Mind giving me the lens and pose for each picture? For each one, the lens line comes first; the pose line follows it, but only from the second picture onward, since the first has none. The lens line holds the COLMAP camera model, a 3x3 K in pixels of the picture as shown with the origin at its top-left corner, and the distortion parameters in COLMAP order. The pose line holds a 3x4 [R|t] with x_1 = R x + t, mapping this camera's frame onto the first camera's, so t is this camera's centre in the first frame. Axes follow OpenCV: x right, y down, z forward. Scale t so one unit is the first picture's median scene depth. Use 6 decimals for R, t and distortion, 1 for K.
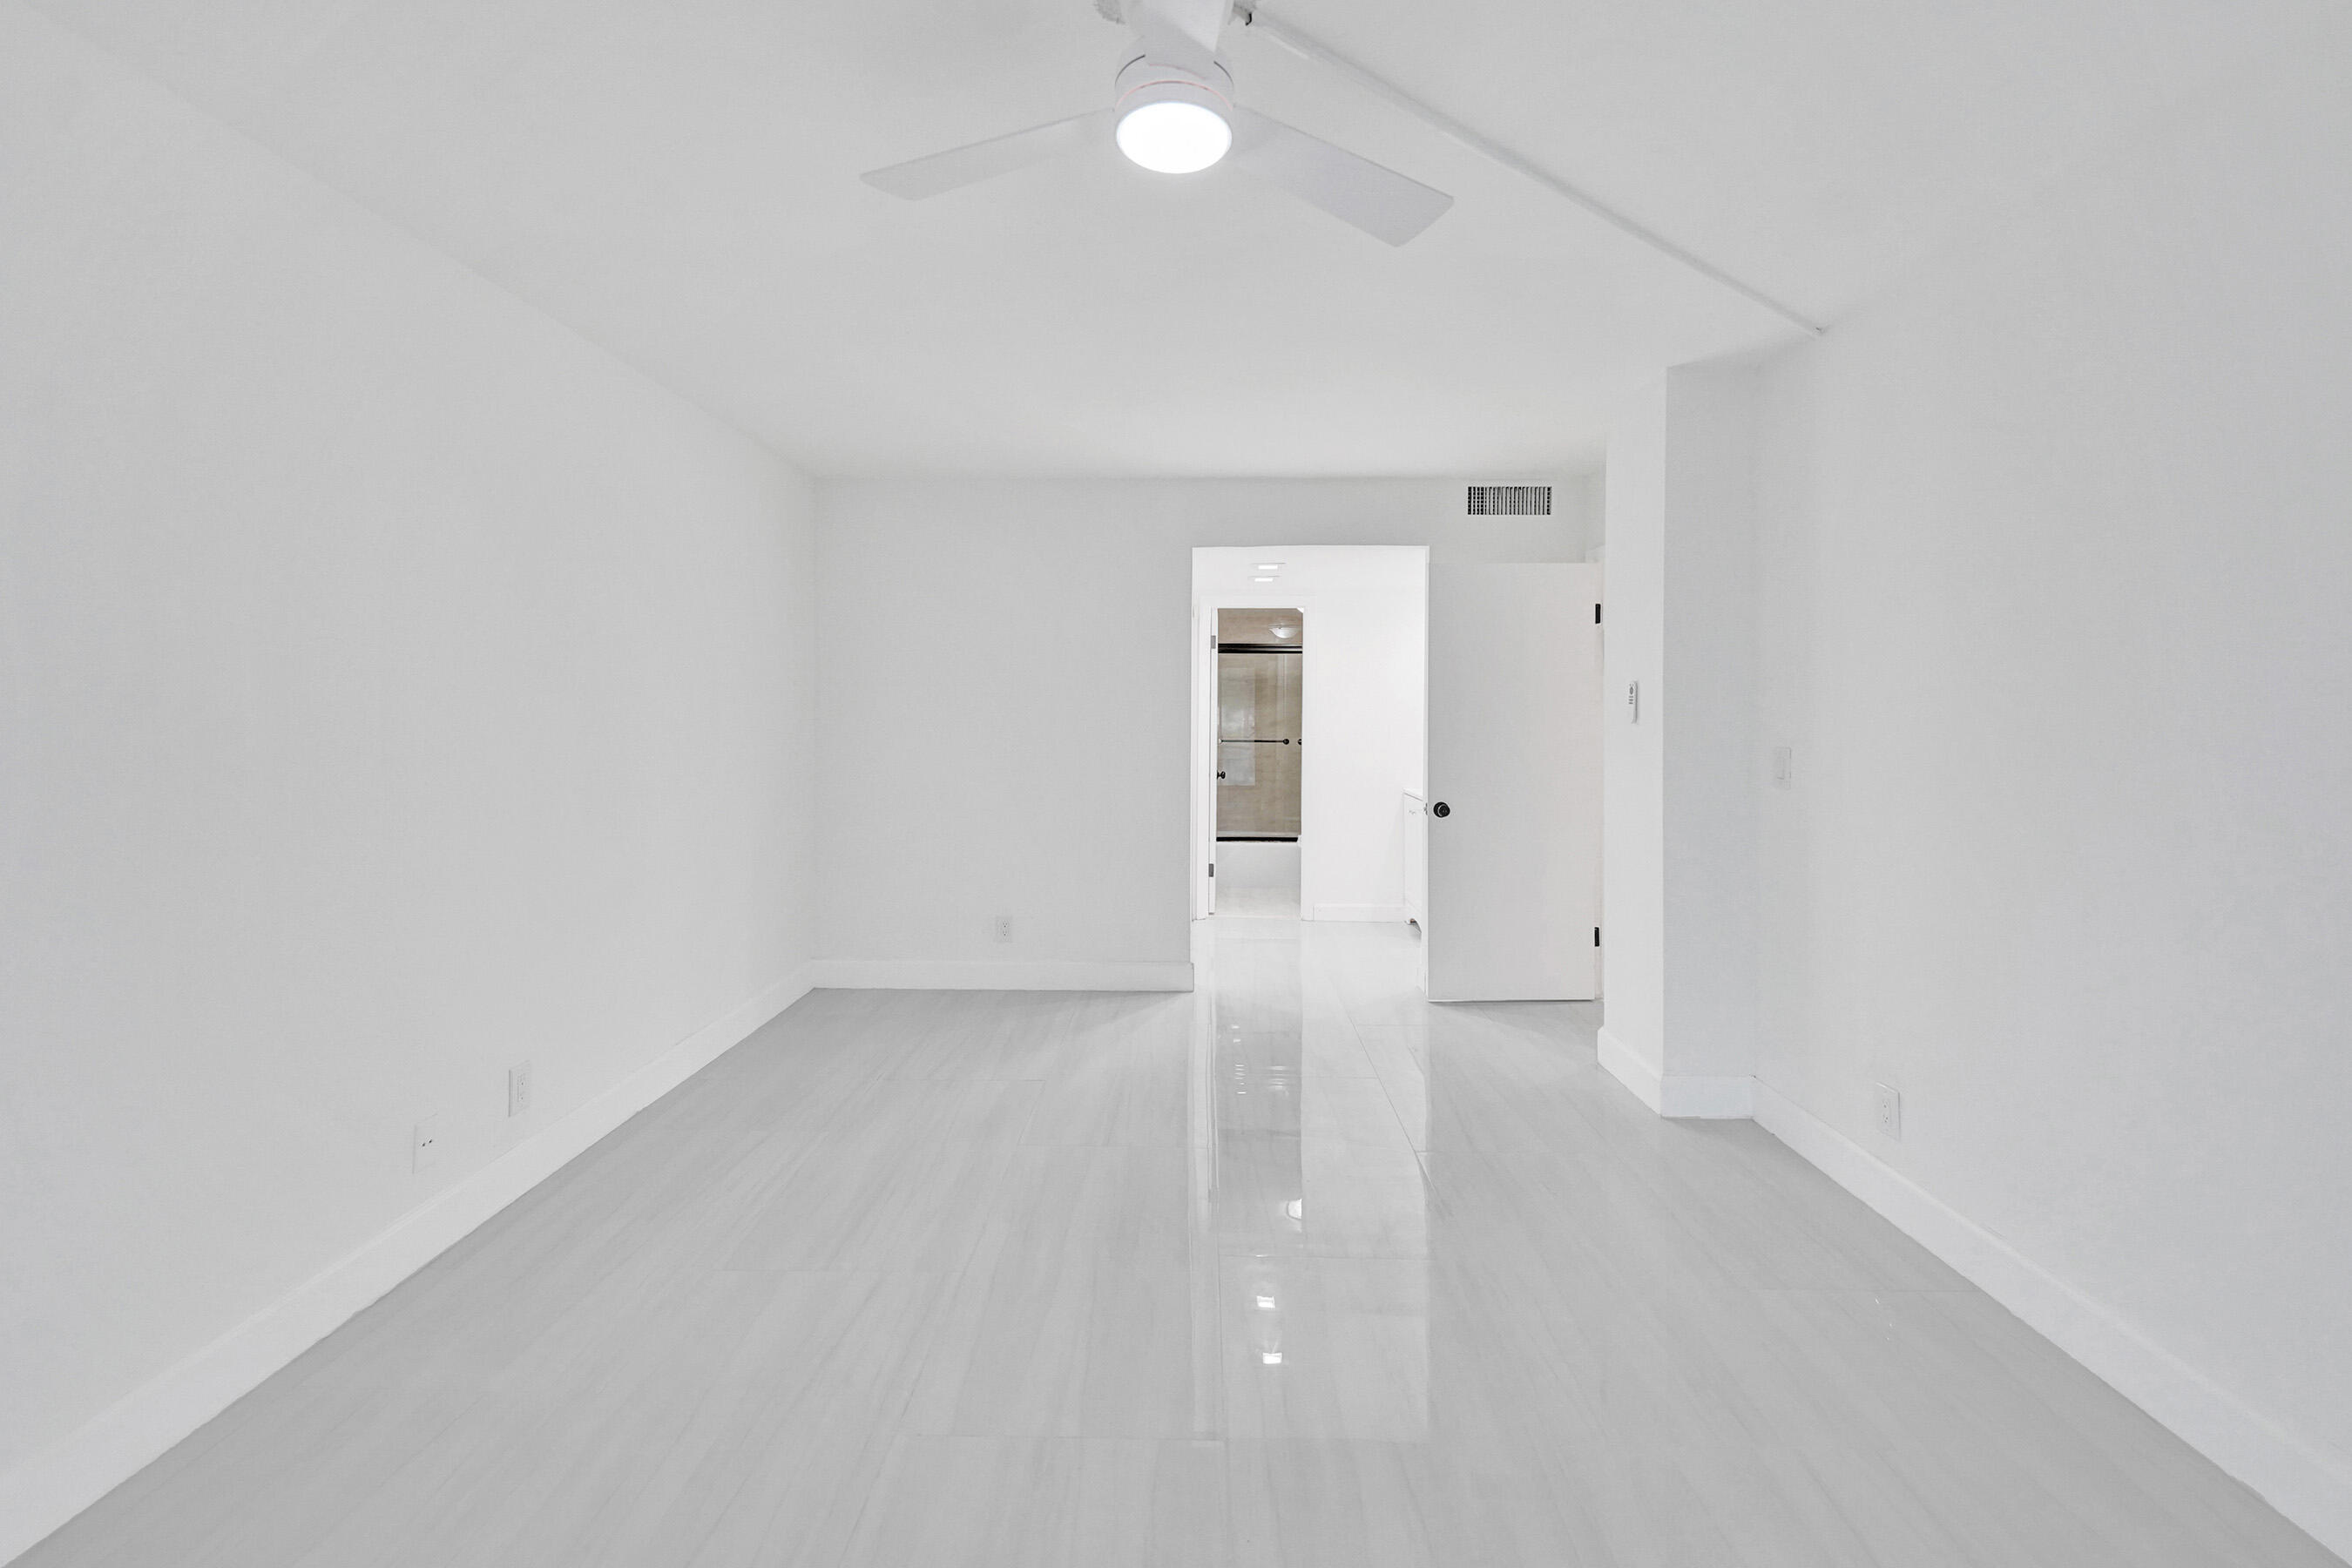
lens RADIAL K [[982.5, 0, 1198.2], [0, 982.5, 732.9], [0, 0, 1]] dist [0.023779, -0.016110]
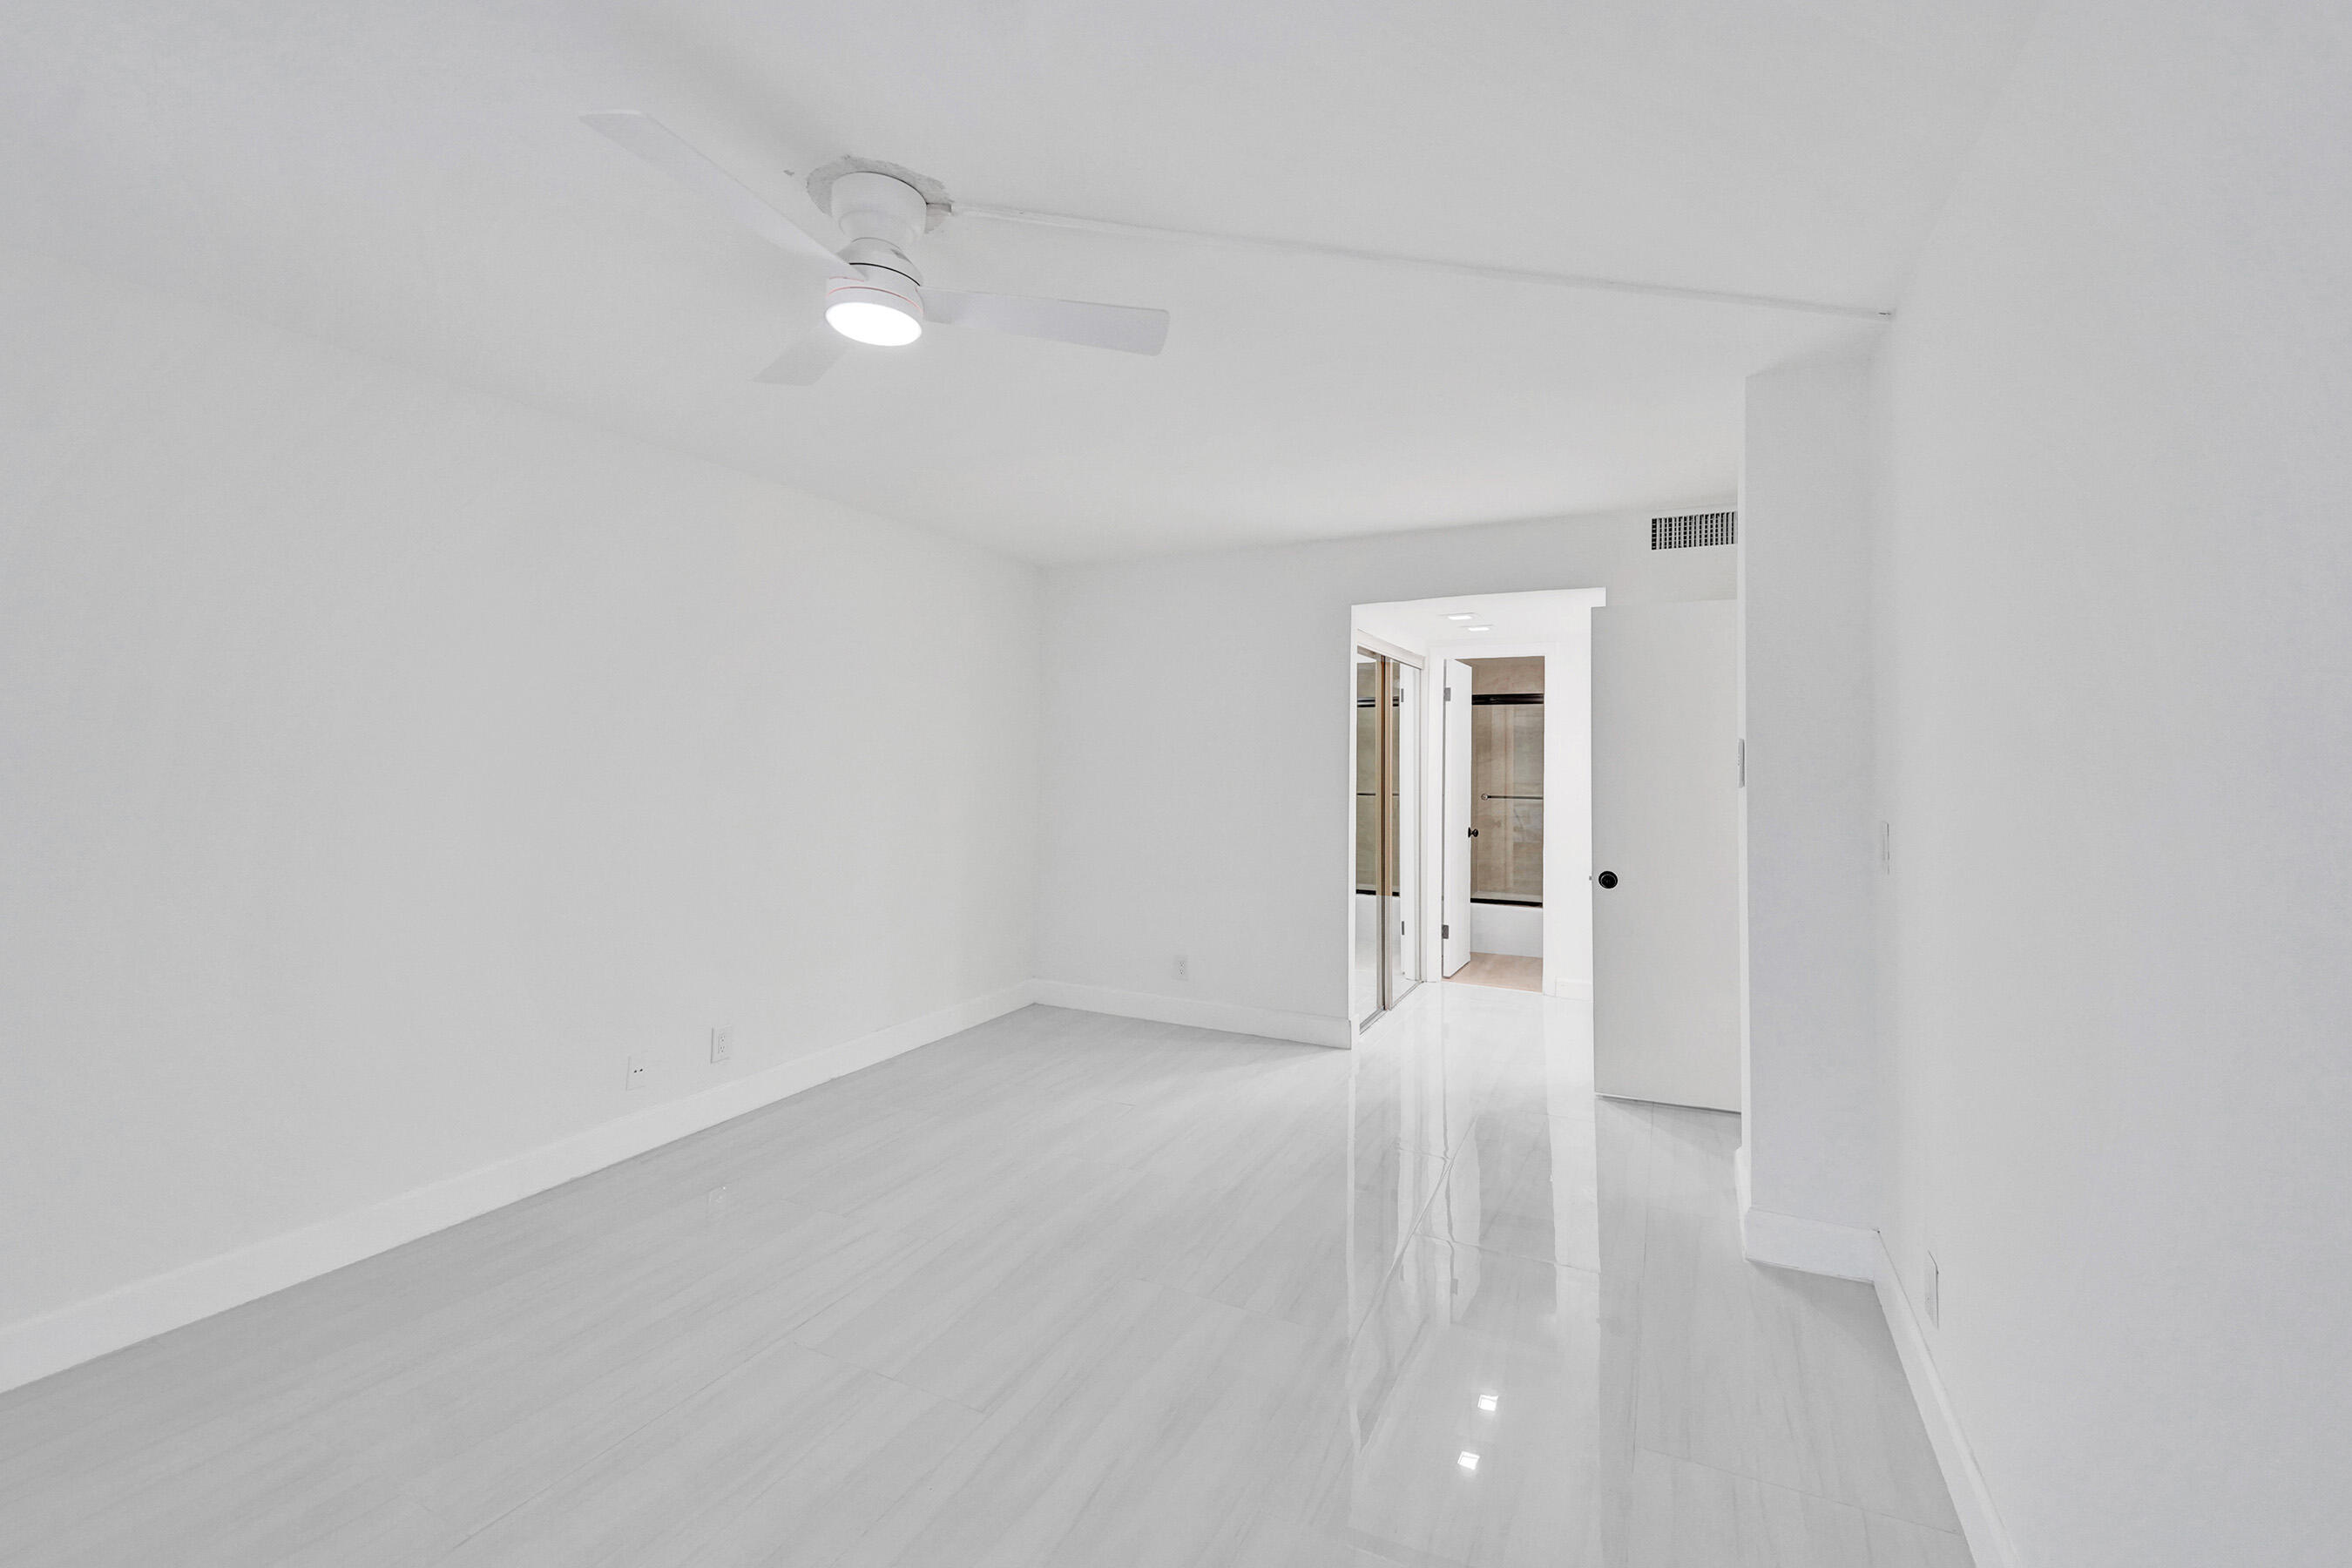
lens RADIAL K [[982.5, 0, 1162.8], [0, 982.5, 746.1], [0, 0, 1]] dist [0.023779, -0.016110]
pose [[0.906011, -0.000482, -0.423254, 0.250781], [-0.014570, 0.999371, -0.032326, -0.008314], [0.423003, 0.035454, 0.905434, 0.008366]]
